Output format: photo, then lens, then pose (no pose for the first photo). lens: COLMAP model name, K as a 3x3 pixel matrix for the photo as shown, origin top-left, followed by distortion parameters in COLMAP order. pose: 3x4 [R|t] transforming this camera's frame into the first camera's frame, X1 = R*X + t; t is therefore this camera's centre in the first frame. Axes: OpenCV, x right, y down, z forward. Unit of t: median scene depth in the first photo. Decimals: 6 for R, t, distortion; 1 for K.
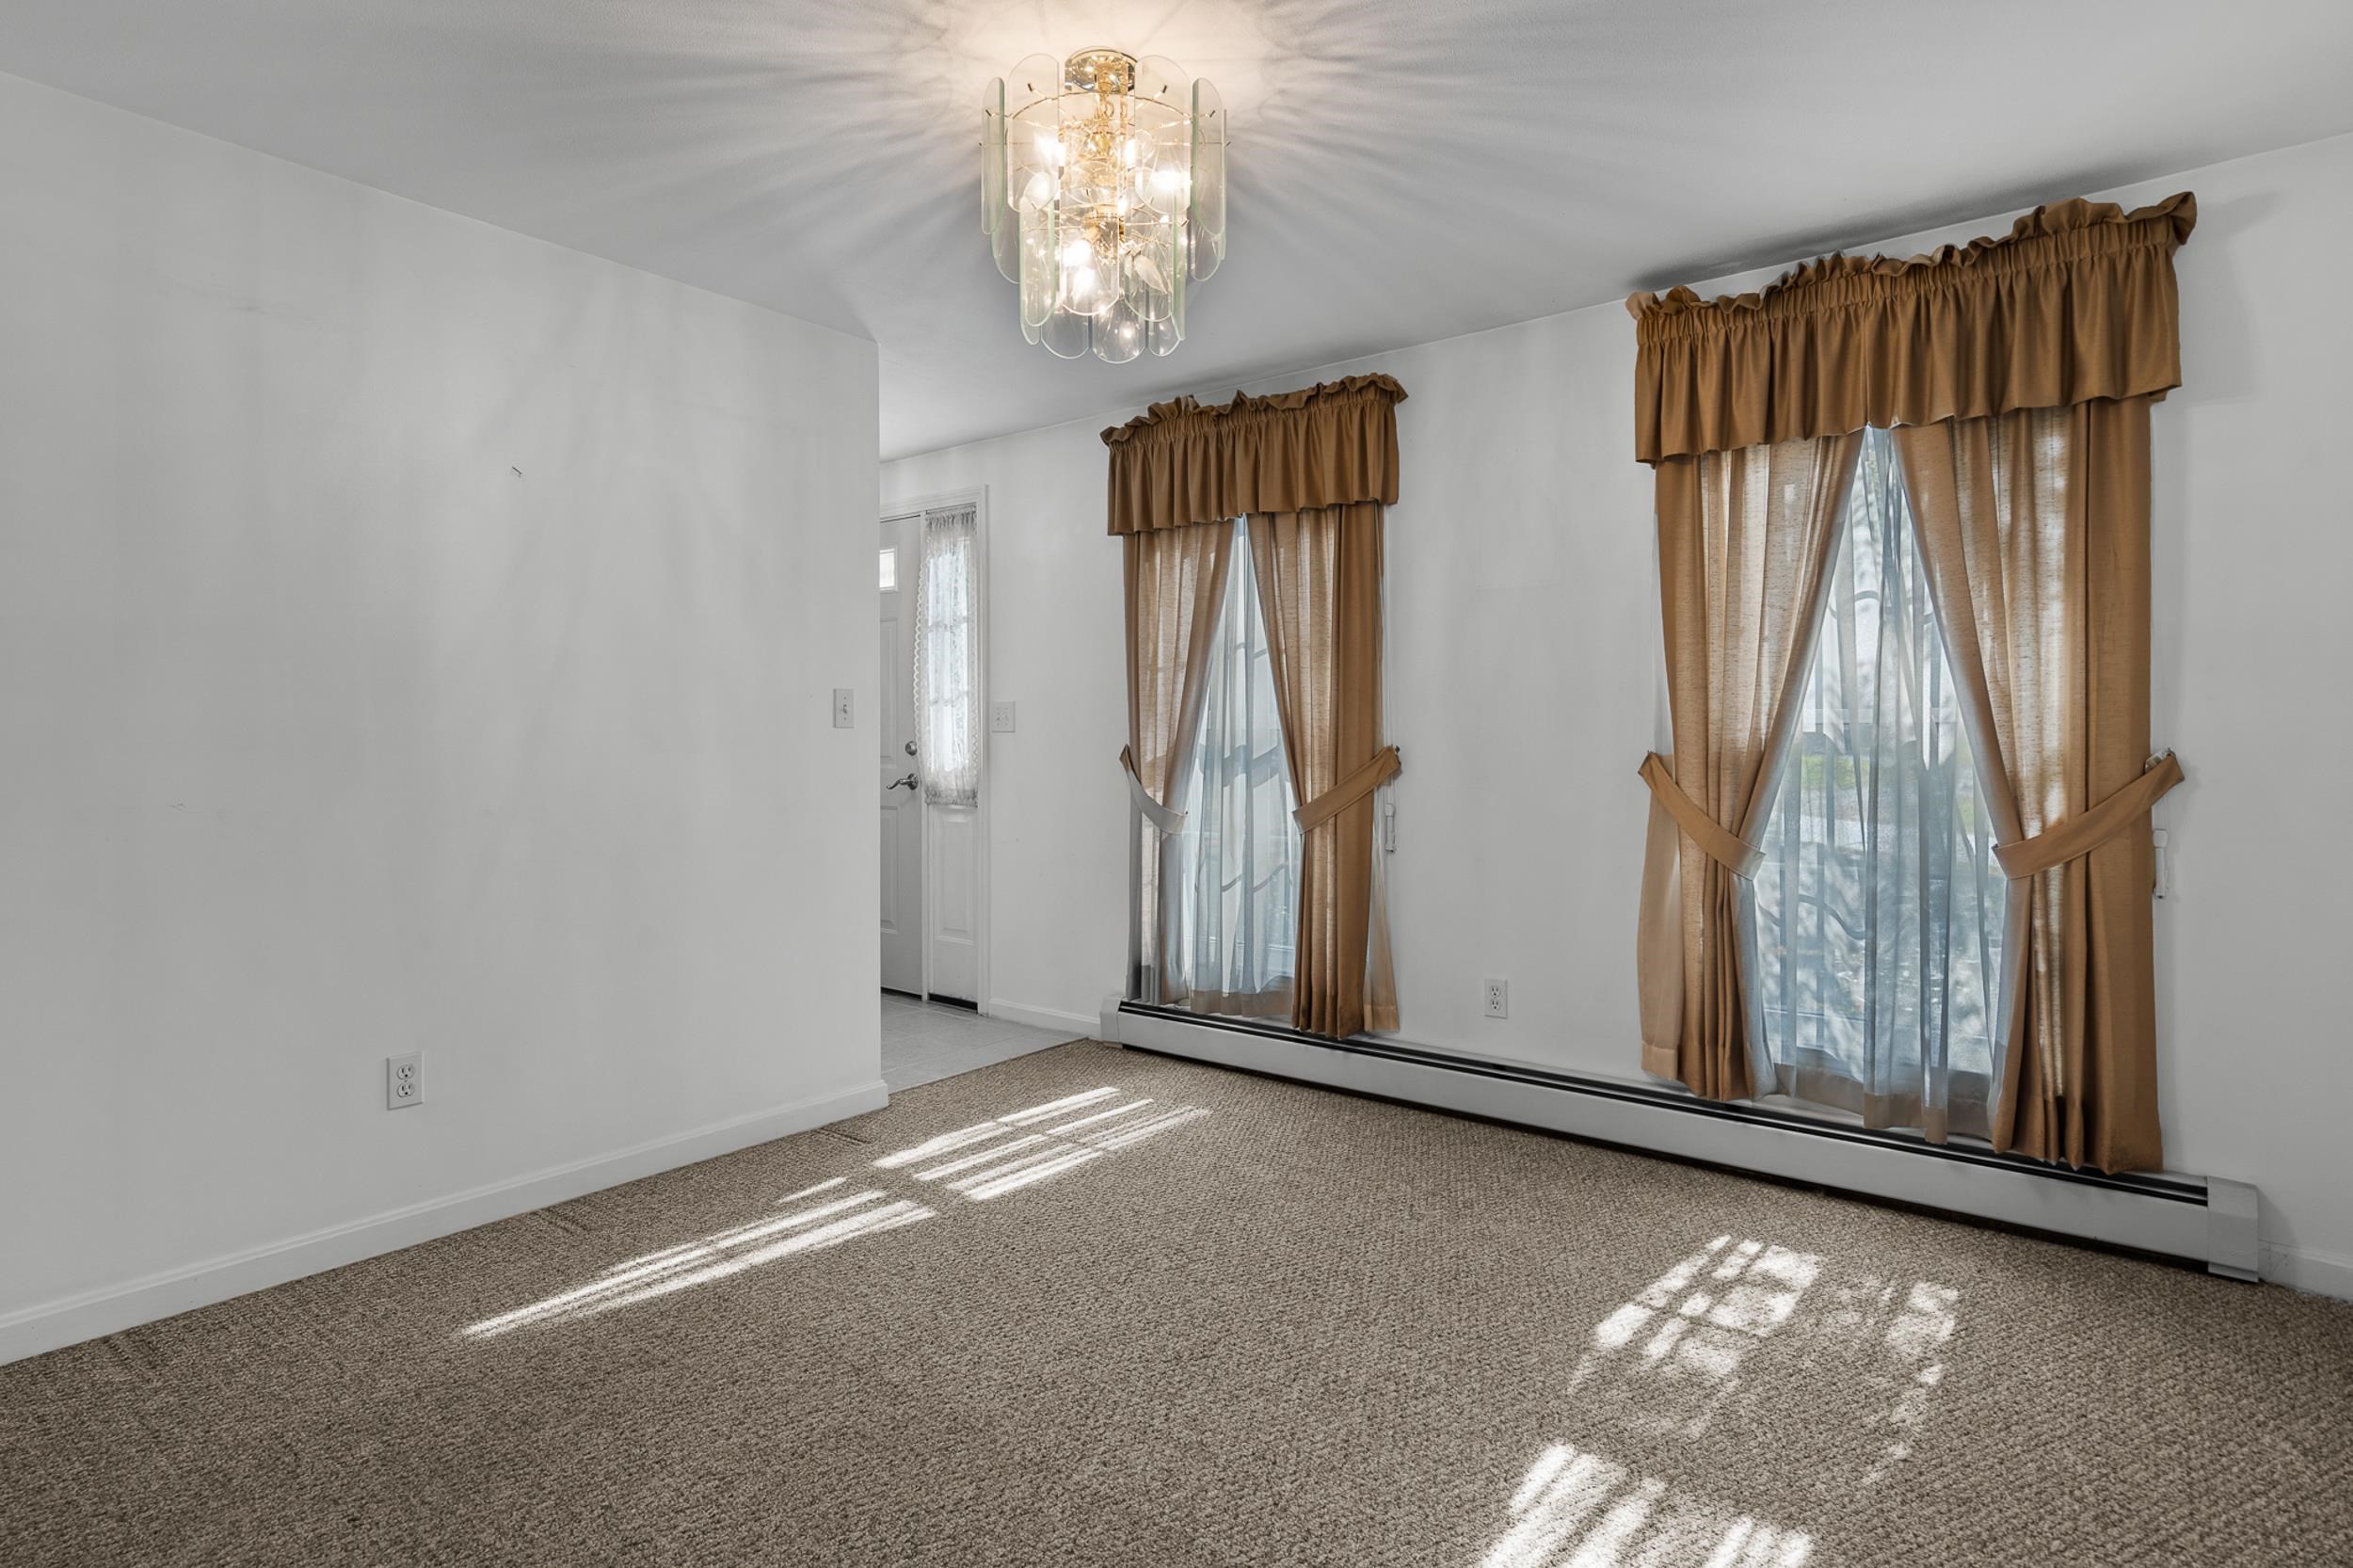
lens RADIAL K [[1218.4, 0, 1164.5], [0, 1218.4, 748.4], [0, 0, 1]] dist [0.002414, 0.001064]
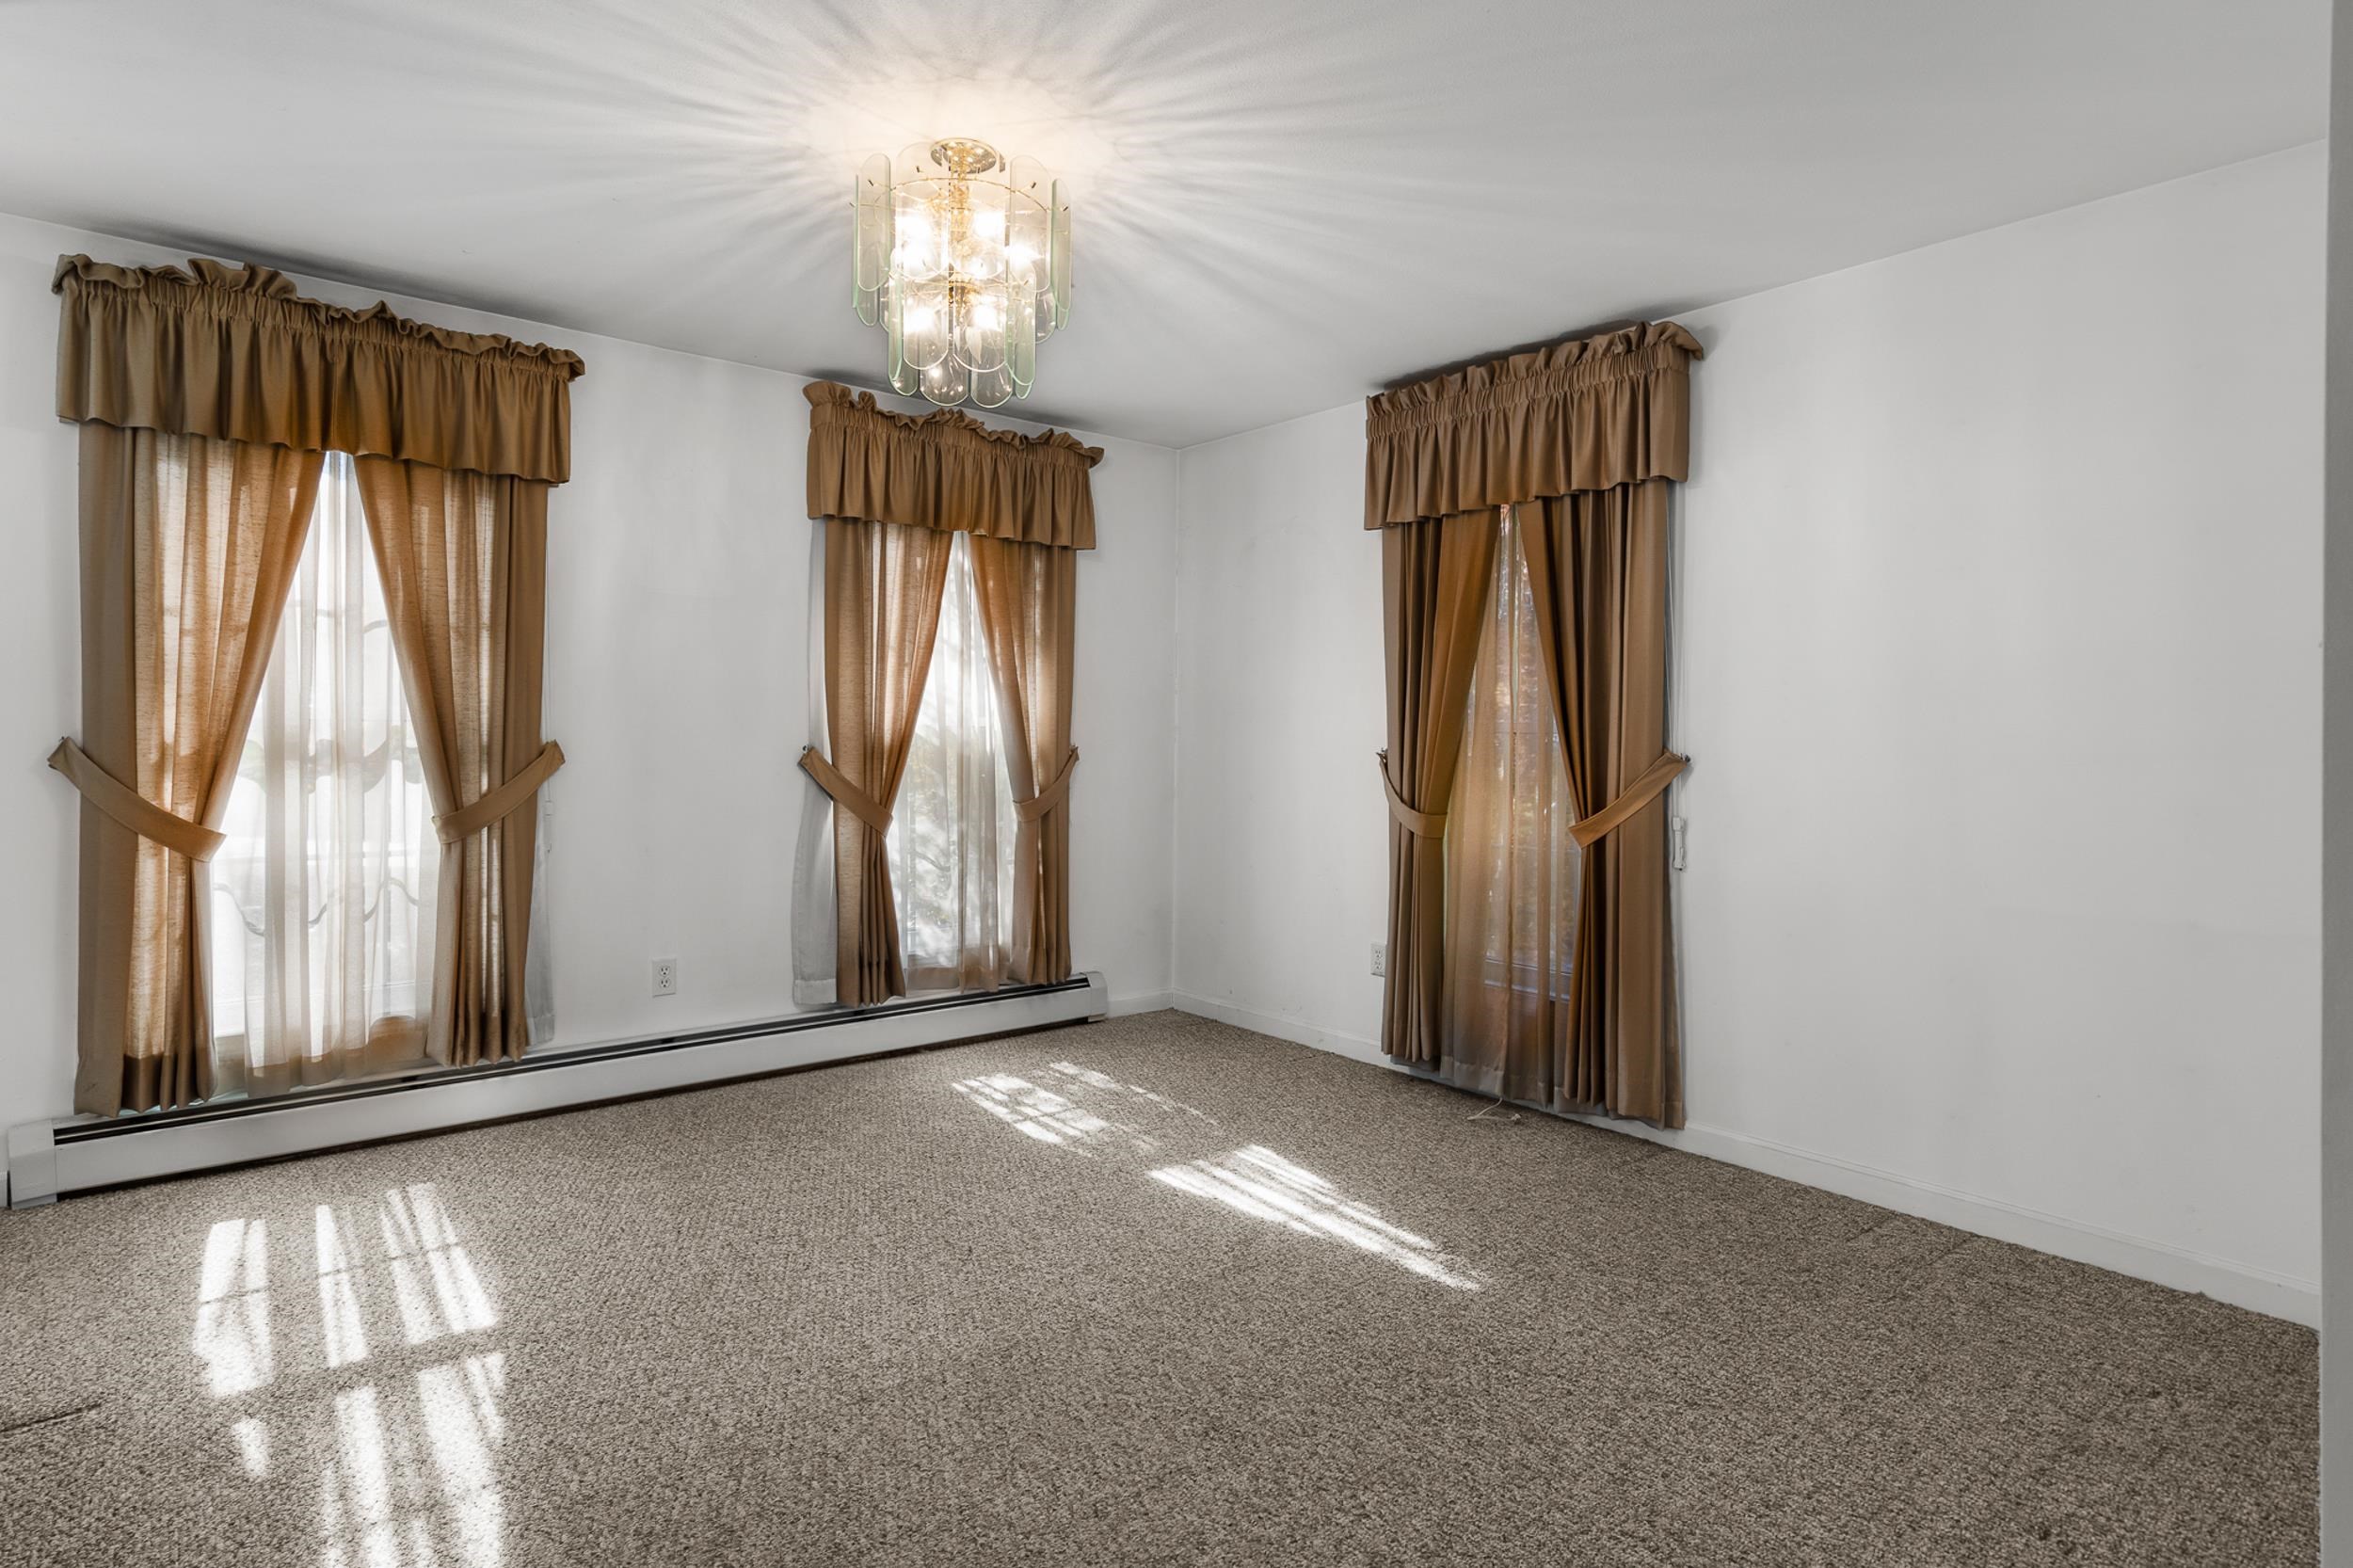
lens RADIAL K [[1244.5, 0, 1180.1], [0, 1244.5, 734.9], [0, 0, 1]] dist [0.000432, 0.000285]
pose [[0.200645, 0.001646, 0.979663, -0.809118], [-0.004706, 0.999989, -0.000716, -0.008983], [-0.979653, -0.004467, 0.200651, 0.392472]]
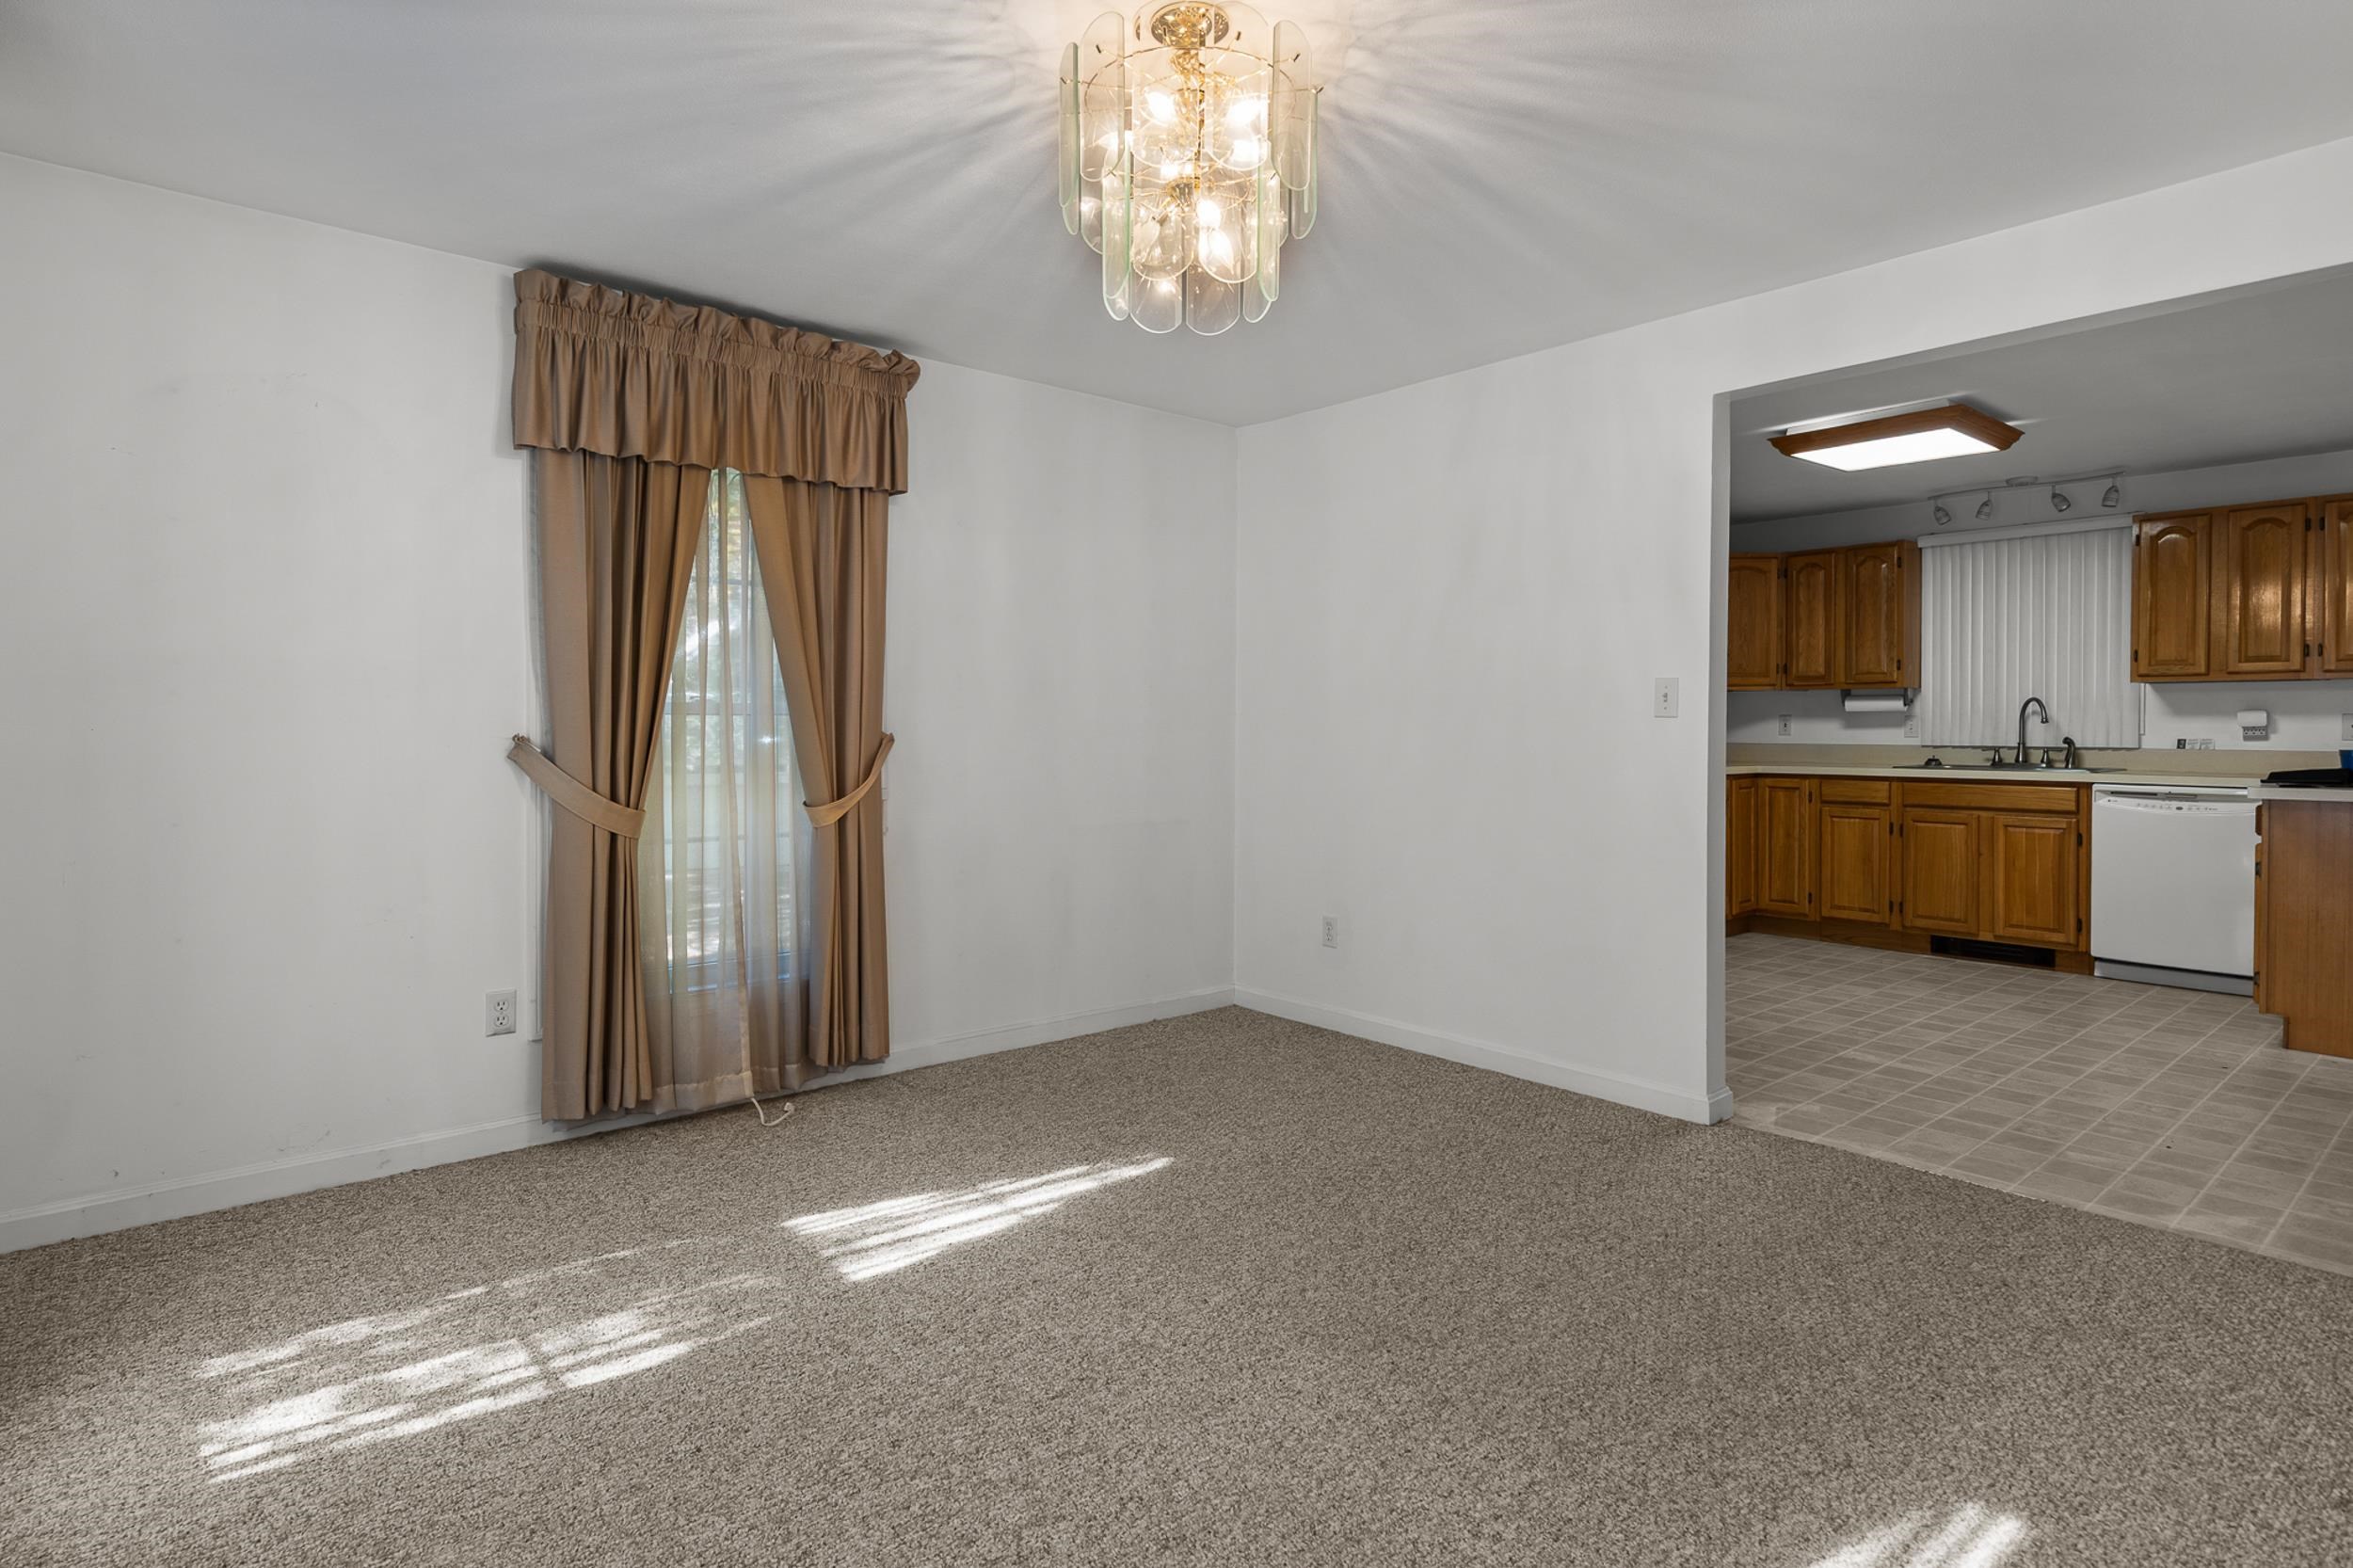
lens RADIAL K [[1222.4, 0, 1170.7], [0, 1222.4, 735.5], [0, 0, 1]] dist [0.001517, 0.000819]
pose [[-0.982018, -0.004766, 0.188726, -0.151715], [-0.001602, 0.999856, 0.016912, -0.014320], [-0.188779, 0.016306, -0.981884, 1.361963]]
